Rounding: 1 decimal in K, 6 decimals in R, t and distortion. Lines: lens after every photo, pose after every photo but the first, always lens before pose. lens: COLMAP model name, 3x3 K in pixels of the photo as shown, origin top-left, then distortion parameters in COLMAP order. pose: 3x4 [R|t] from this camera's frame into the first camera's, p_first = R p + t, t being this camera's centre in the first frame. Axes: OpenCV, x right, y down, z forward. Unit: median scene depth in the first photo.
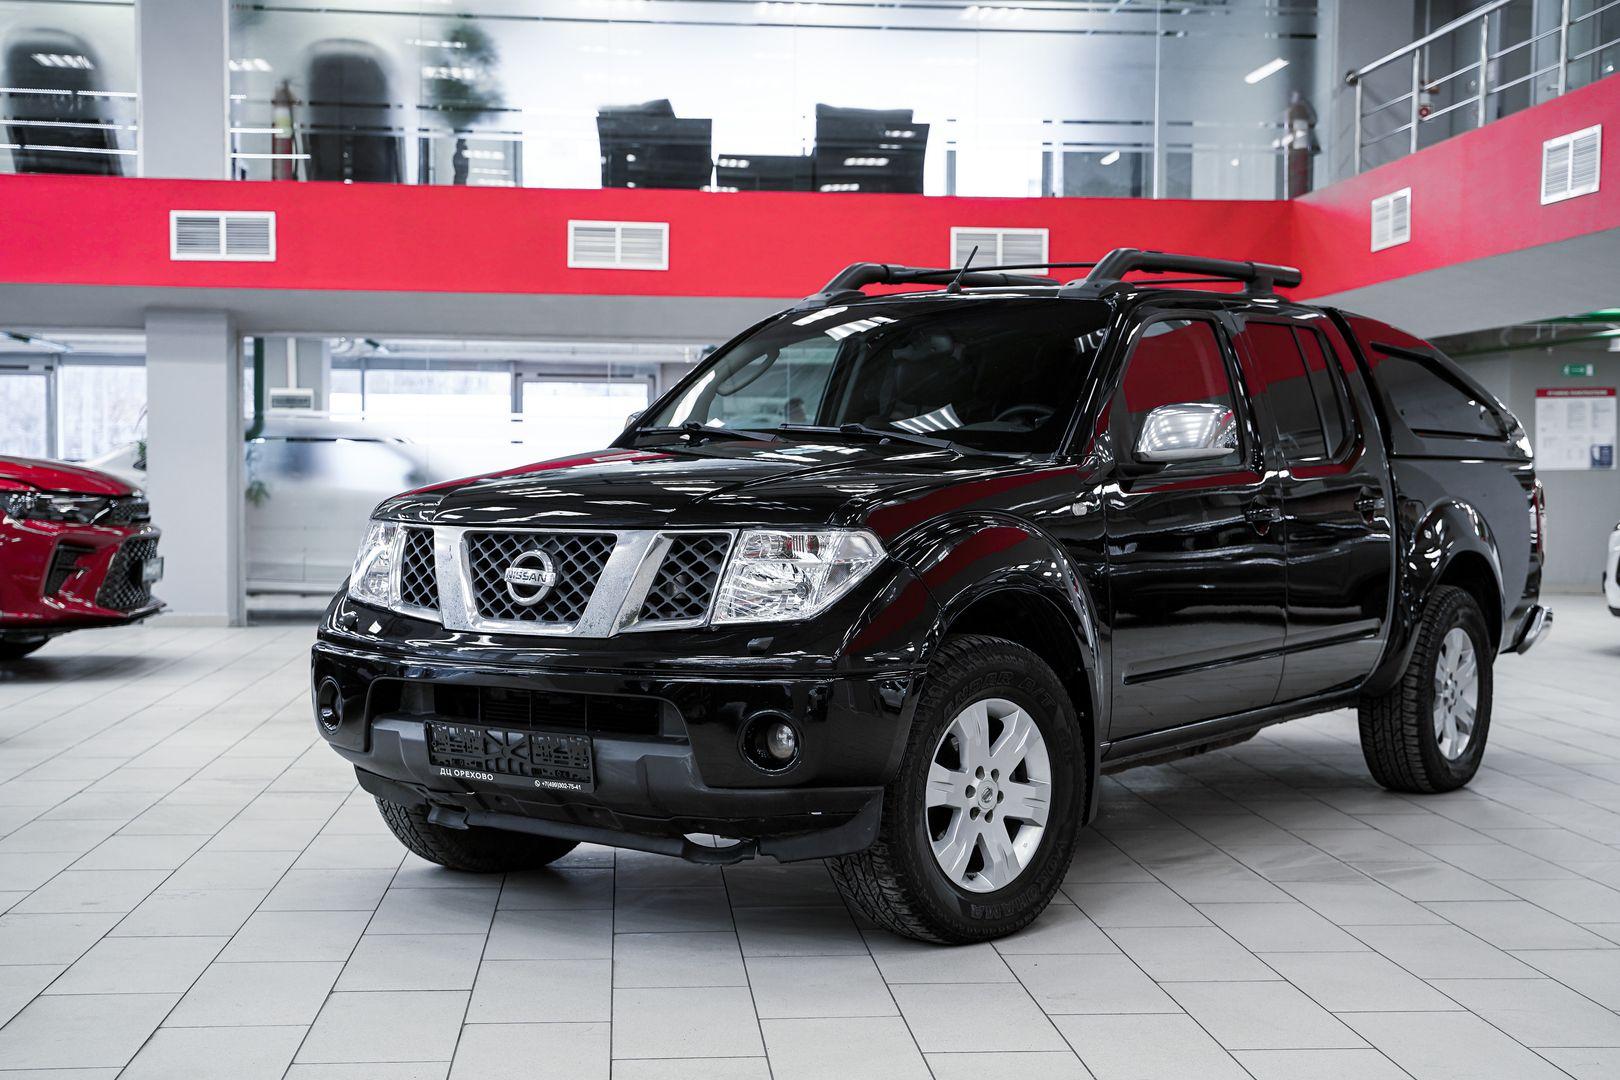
lens RADIAL K [[2219.4, 0, 813.3], [0, 2219.4, 540.4], [0, 0, 1]] dist [0.064211, 0.070376]
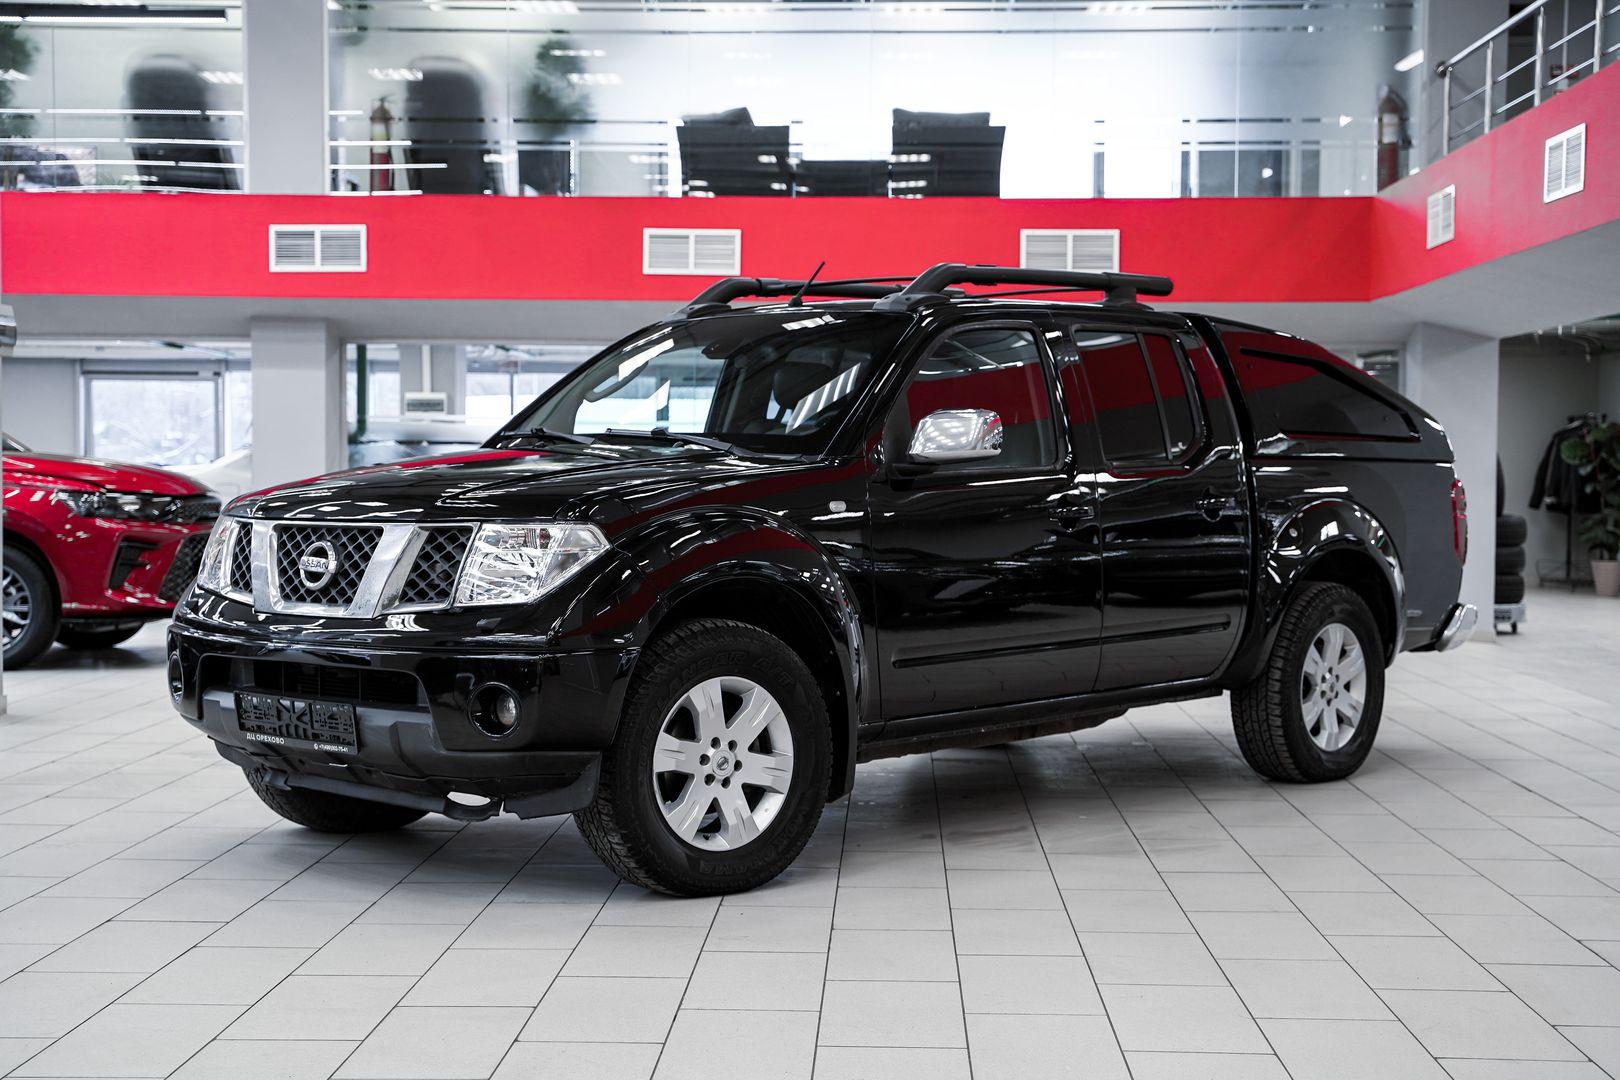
lens RADIAL K [[2320.0, 0, 810.0], [0, 2320.0, 540.0], [0, 0, 1]] dist [0.086273, 0.008697]
pose [[0.991826, 0.002855, -0.127569, 0.184551], [-0.003149, 0.999993, -0.002096, 0.003768], [0.127562, 0.002480, 0.991827, -0.098277]]
